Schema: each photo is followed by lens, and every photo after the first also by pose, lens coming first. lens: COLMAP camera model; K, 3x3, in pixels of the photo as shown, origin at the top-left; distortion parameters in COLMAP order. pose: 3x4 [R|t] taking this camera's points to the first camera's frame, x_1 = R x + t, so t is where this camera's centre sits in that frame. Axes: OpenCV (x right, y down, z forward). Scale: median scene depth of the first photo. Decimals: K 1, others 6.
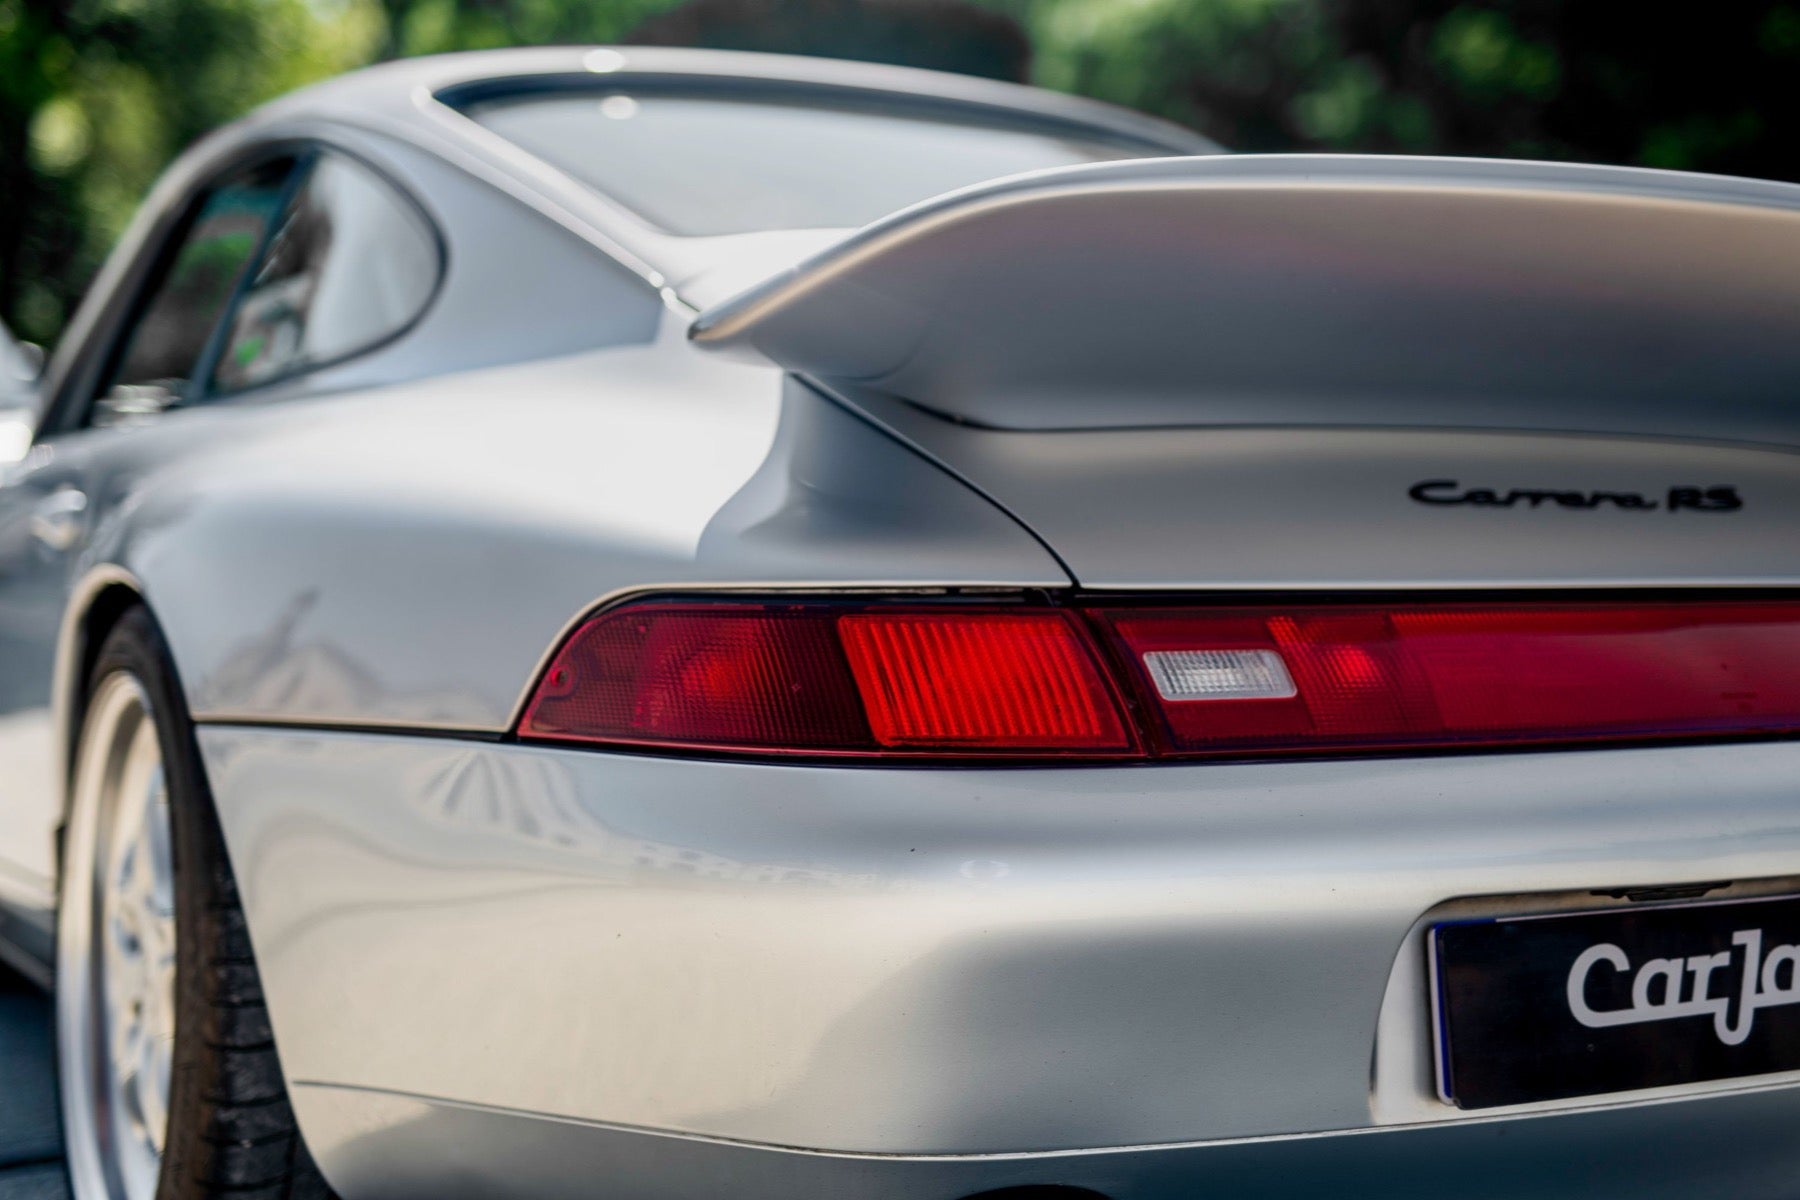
lens RADIAL K [[2590.0, 0, 898.9], [0, 2590.0, 598.6], [0, 0, 1]] dist [0.005056, 0.000000]
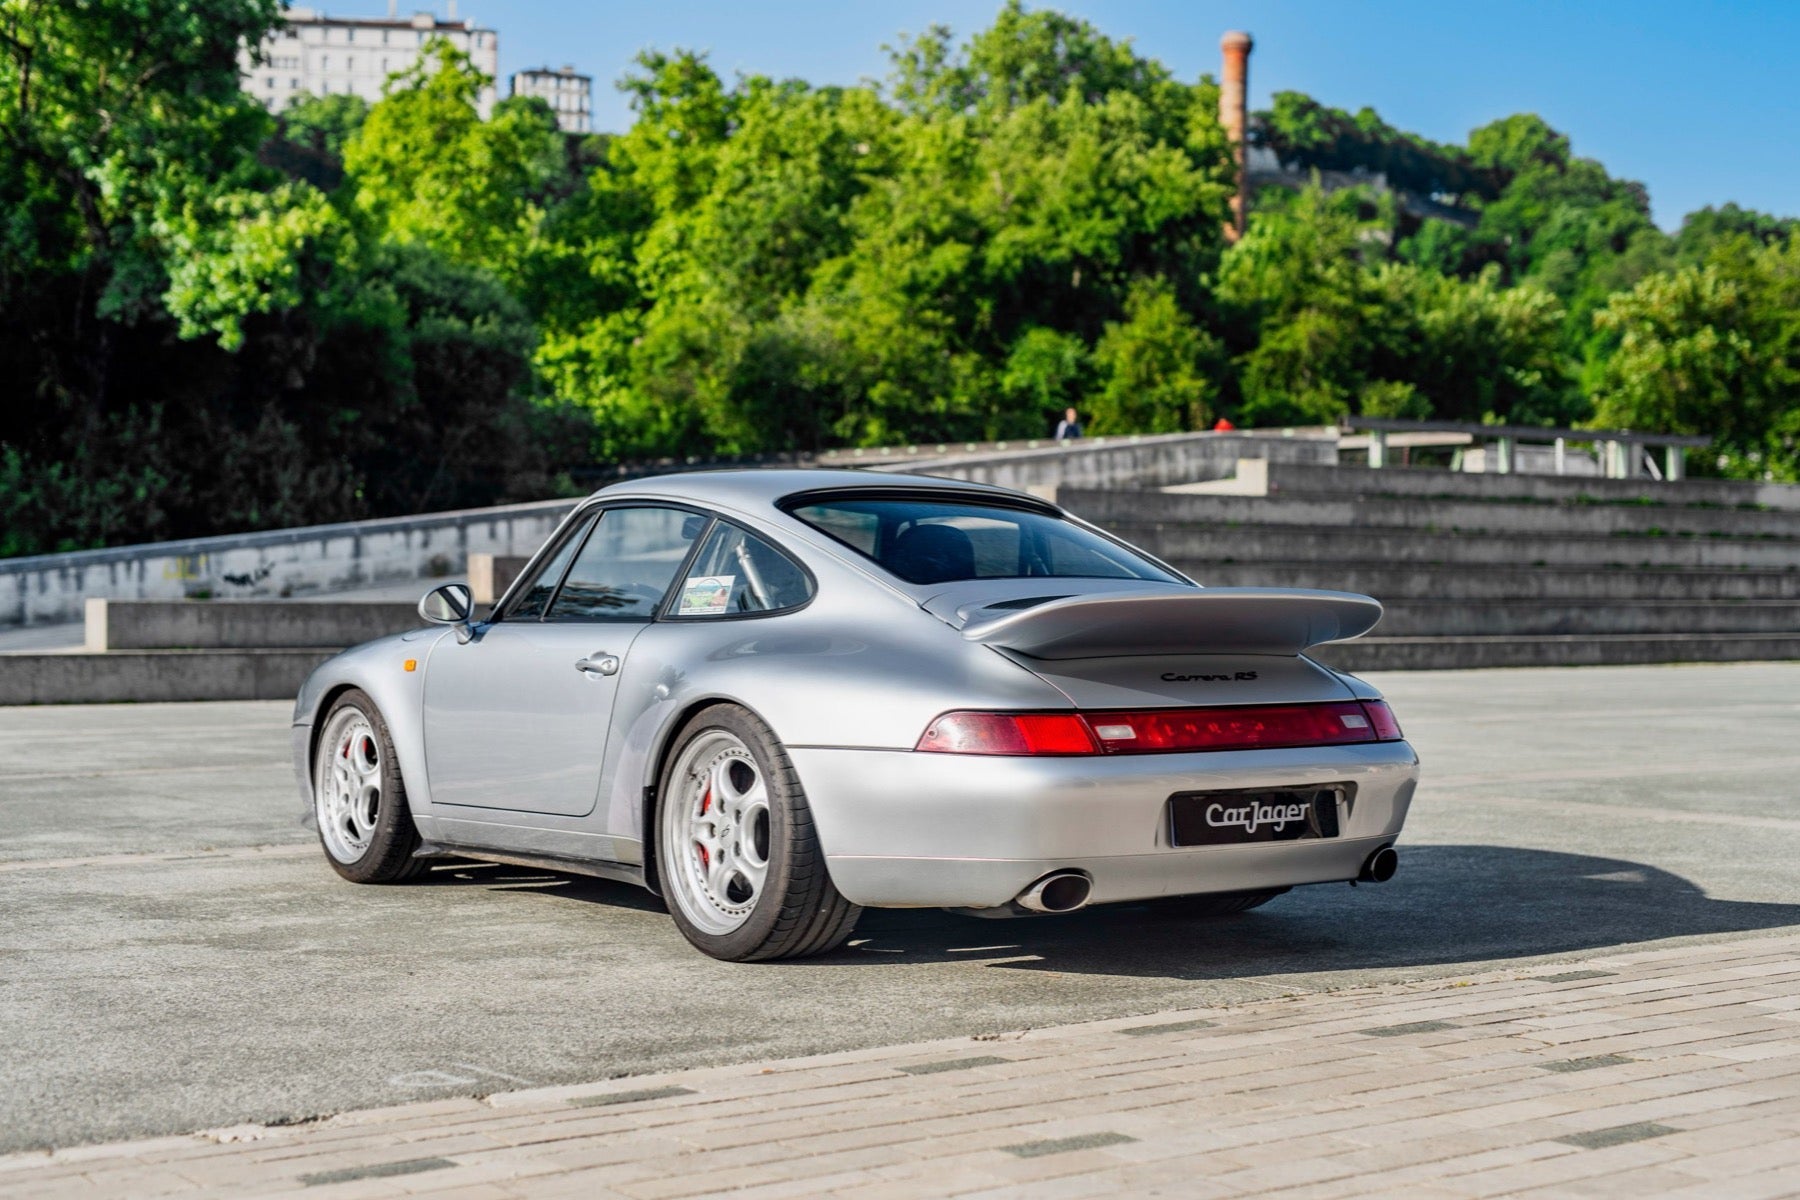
lens RADIAL K [[2590.0, 0, 896.4], [0, 2590.0, 564.6], [0, 0, 1]] dist [0.005056, 0.000000]
pose [[0.991600, -0.001372, 0.129338, -0.641125], [0.004187, 0.999760, -0.021498, -0.127951], [-0.129278, 0.021859, 0.991367, -2.549459]]
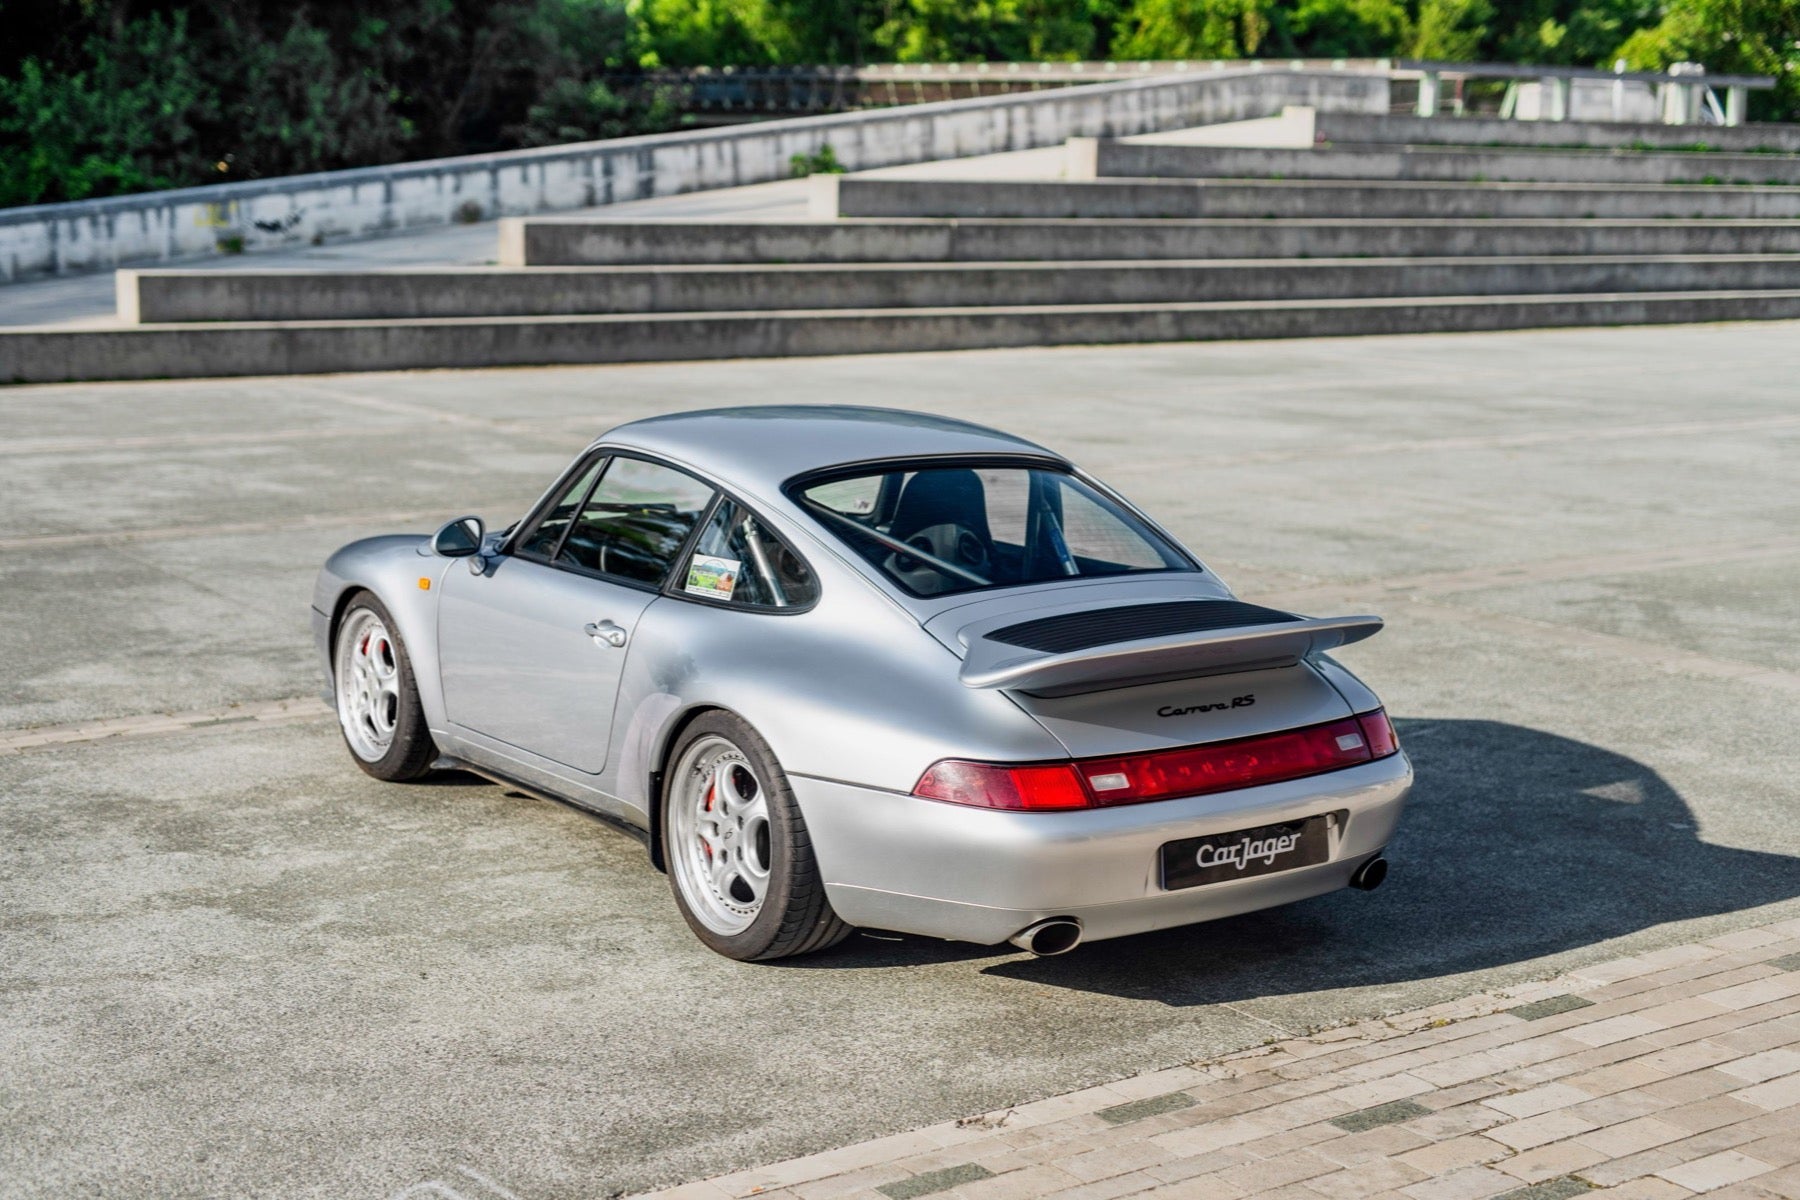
lens RADIAL K [[2590.0, 0, 886.0], [0, 2590.0, 608.8], [0, 0, 1]] dist [0.005056, 0.000000]
pose [[0.994022, -0.009312, 0.108782, -0.582401], [-0.008232, 0.987127, 0.159727, -0.785512], [-0.108869, -0.159668, 0.981149, -2.524539]]
